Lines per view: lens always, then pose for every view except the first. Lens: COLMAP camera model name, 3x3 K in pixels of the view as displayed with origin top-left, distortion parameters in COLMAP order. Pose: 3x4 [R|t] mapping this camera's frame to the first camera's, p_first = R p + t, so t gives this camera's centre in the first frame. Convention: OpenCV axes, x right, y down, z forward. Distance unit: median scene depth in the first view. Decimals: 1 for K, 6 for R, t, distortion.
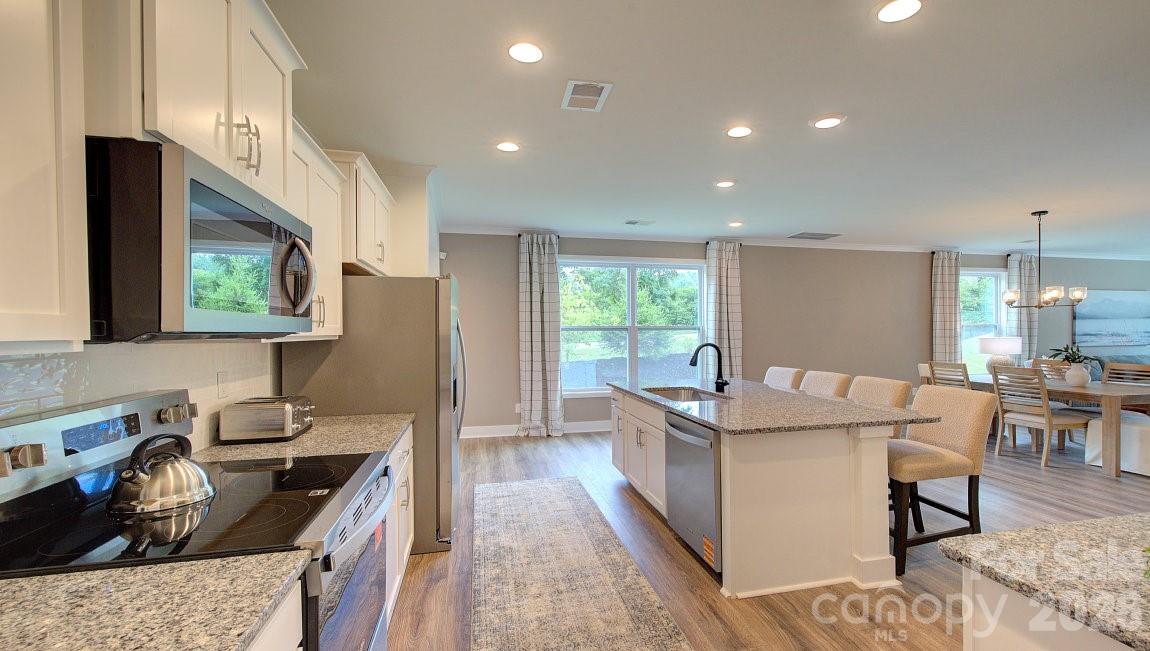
lens RADIAL K [[494.6, 0, 581.5], [0, 494.6, 331.7], [0, 0, 1]] dist [0.001274, 0.000815]
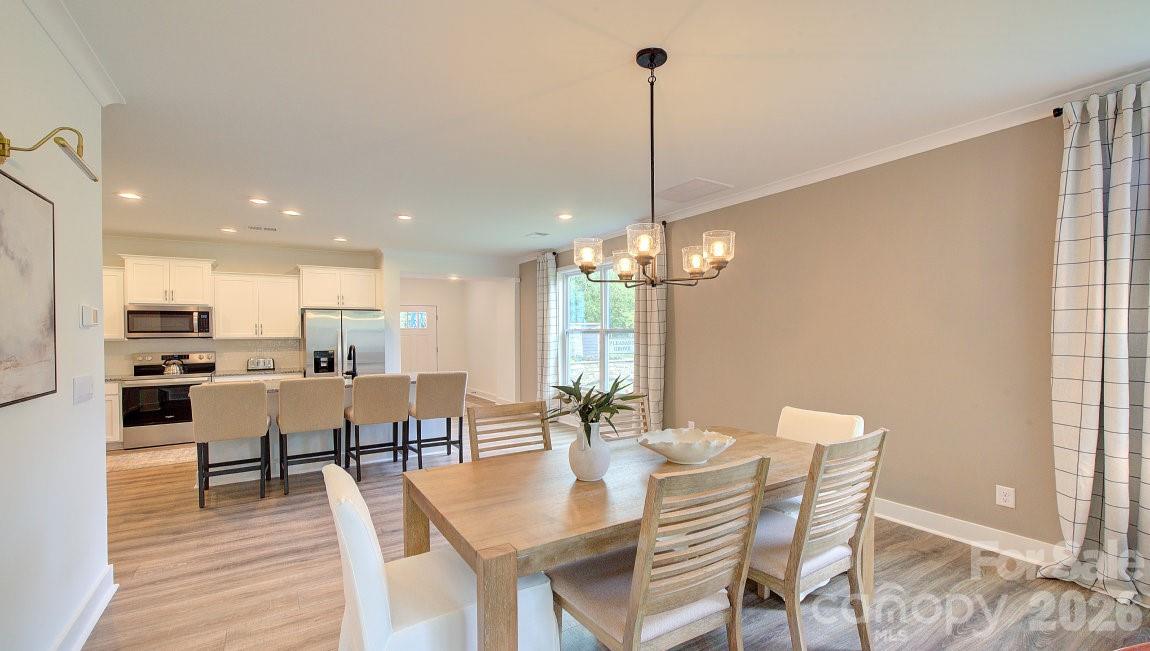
lens RADIAL K [[494.6, 0, 581.5], [0, 494.6, 331.7], [0, 0, 1]] dist [0.001274, 0.000815]
pose [[0.344999, -0.000084, -0.938603, 0.903679], [0.002994, 0.999995, 0.001011, -0.006986], [0.938598, -0.003159, 0.344998, 0.562514]]
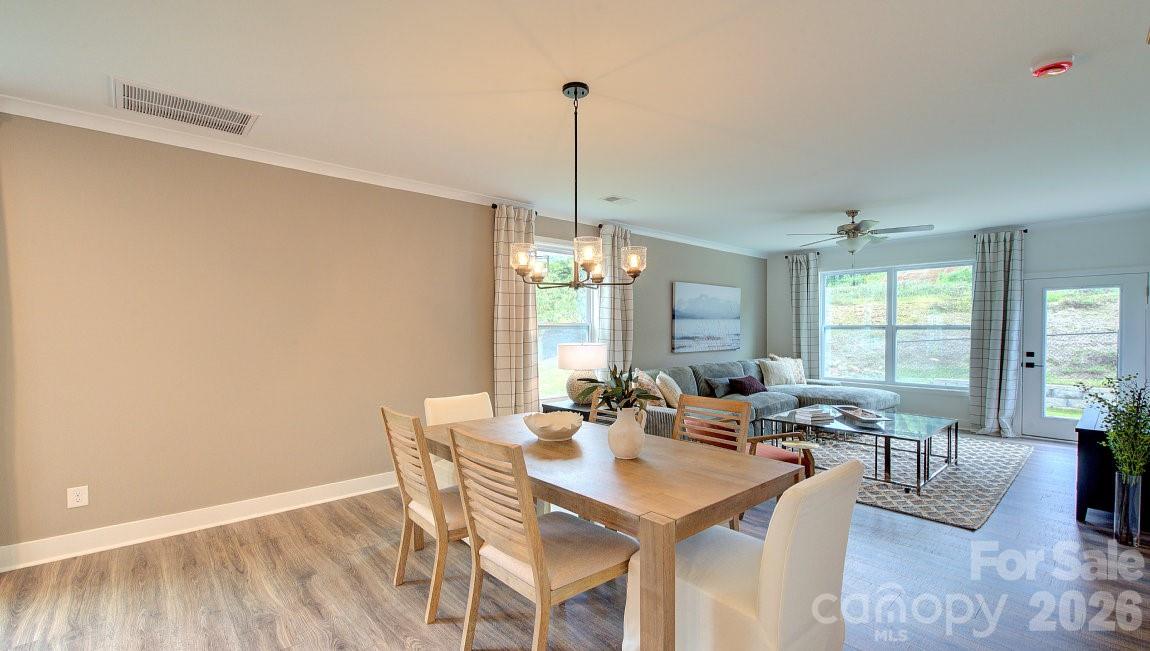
lens RADIAL K [[506.0, 0, 574.6], [0, 506.0, 331.3], [0, 0, 1]] dist [-0.001446, -0.000929]
pose [[0.860426, 0.002491, 0.509569, 0.475843], [-0.002478, 0.999997, -0.000703, -0.004324], [-0.509569, -0.000658, 0.860429, 0.409723]]
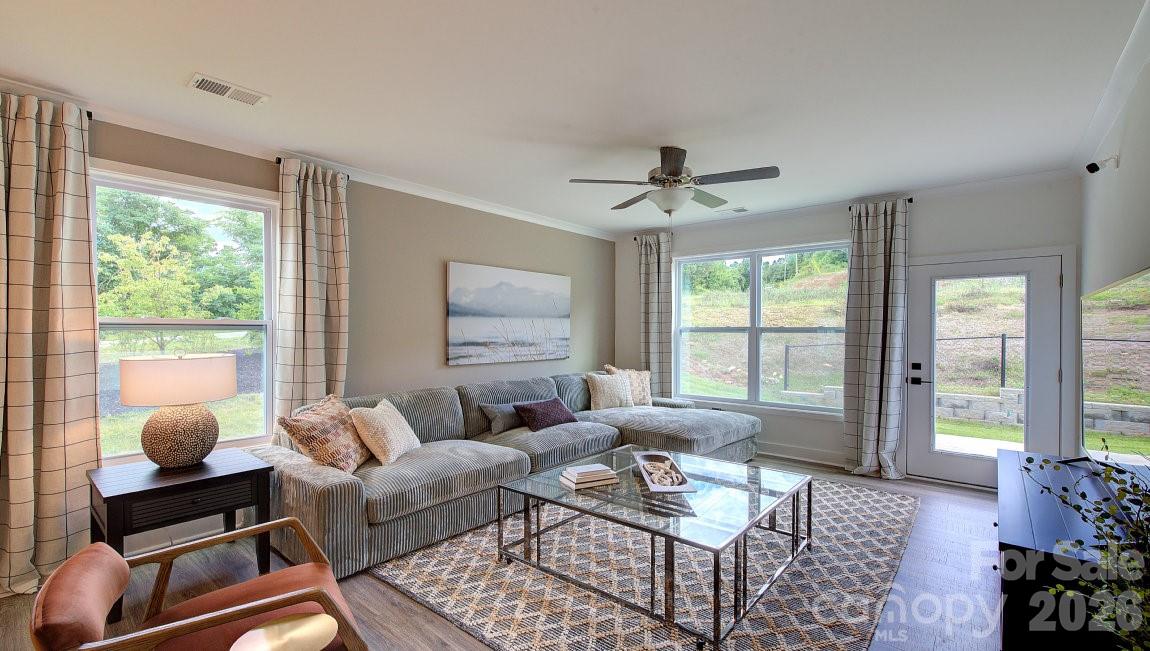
lens RADIAL K [[502.3, 0, 585.3], [0, 502.3, 330.7], [0, 0, 1]] dist [0.000436, -0.000051]
pose [[0.776193, 0.009198, 0.630428, 0.816296], [-0.004734, 0.999950, -0.008761, -0.005000], [-0.630477, 0.003816, 0.776198, 0.513022]]
